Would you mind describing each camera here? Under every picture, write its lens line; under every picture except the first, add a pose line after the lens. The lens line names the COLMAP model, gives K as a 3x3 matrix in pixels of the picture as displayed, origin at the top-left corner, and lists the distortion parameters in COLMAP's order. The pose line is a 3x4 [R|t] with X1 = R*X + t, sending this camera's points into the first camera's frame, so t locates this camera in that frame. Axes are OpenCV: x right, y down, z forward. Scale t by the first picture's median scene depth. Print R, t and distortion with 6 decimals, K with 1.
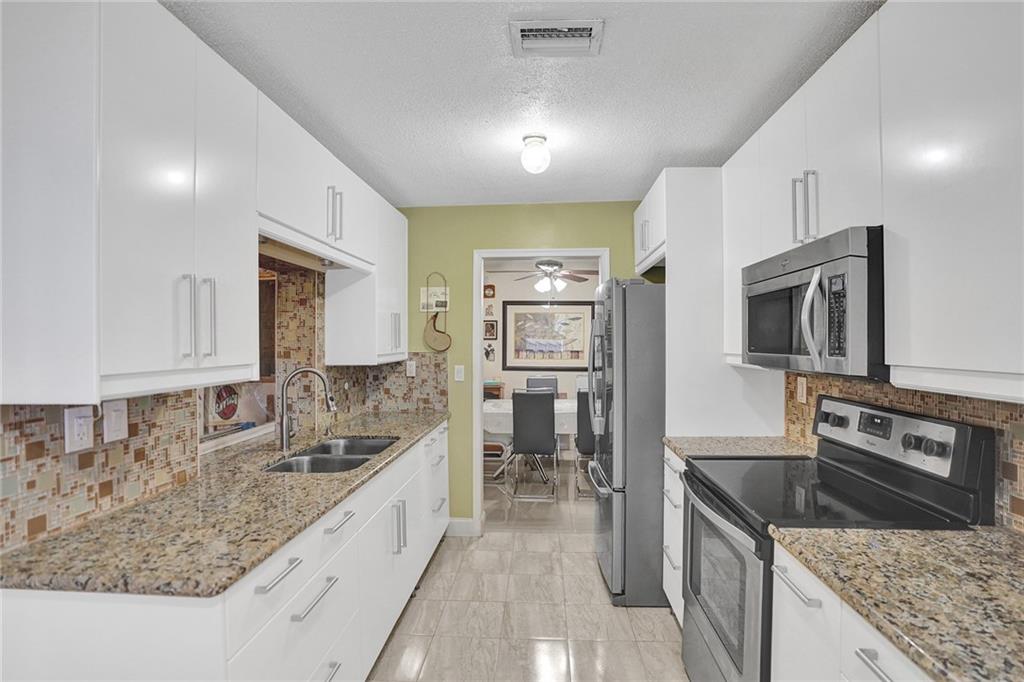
lens RADIAL K [[479.4, 0, 509.3], [0, 479.4, 336.9], [0, 0, 1]] dist [-0.072203, 0.026827]
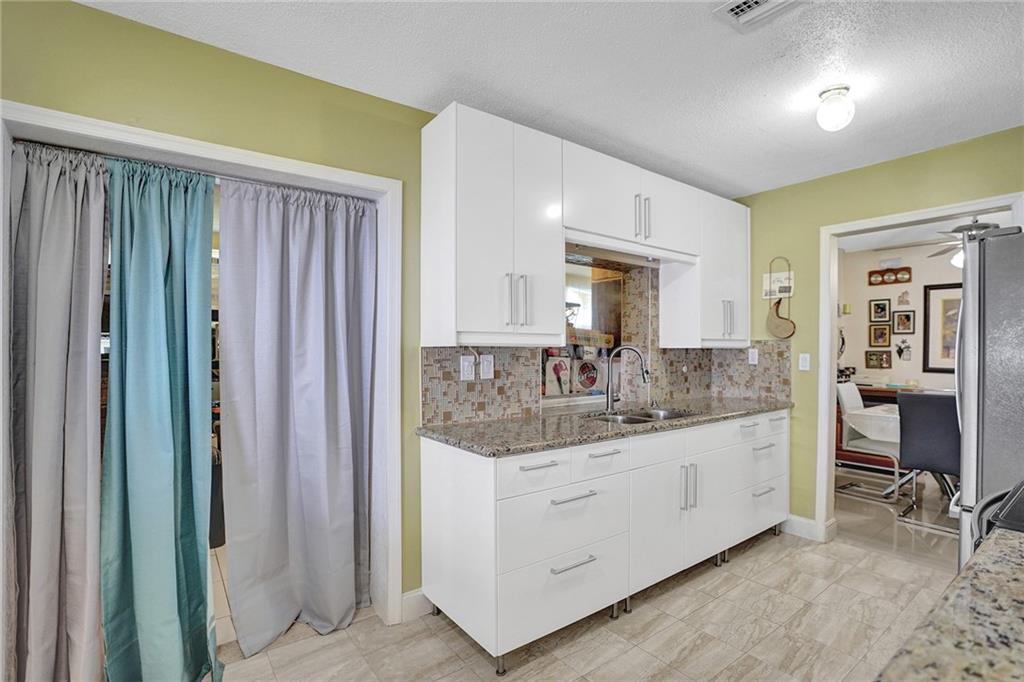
lens RADIAL K [[468.9, 0, 504.3], [0, 468.9, 340.3], [0, 0, 1]] dist [-0.073959, 0.025018]
pose [[0.647794, -0.000309, -0.761815, 0.287858], [-0.001744, 0.999997, -0.001888, 0.053790], [0.761813, 0.002551, 0.647792, -0.030502]]
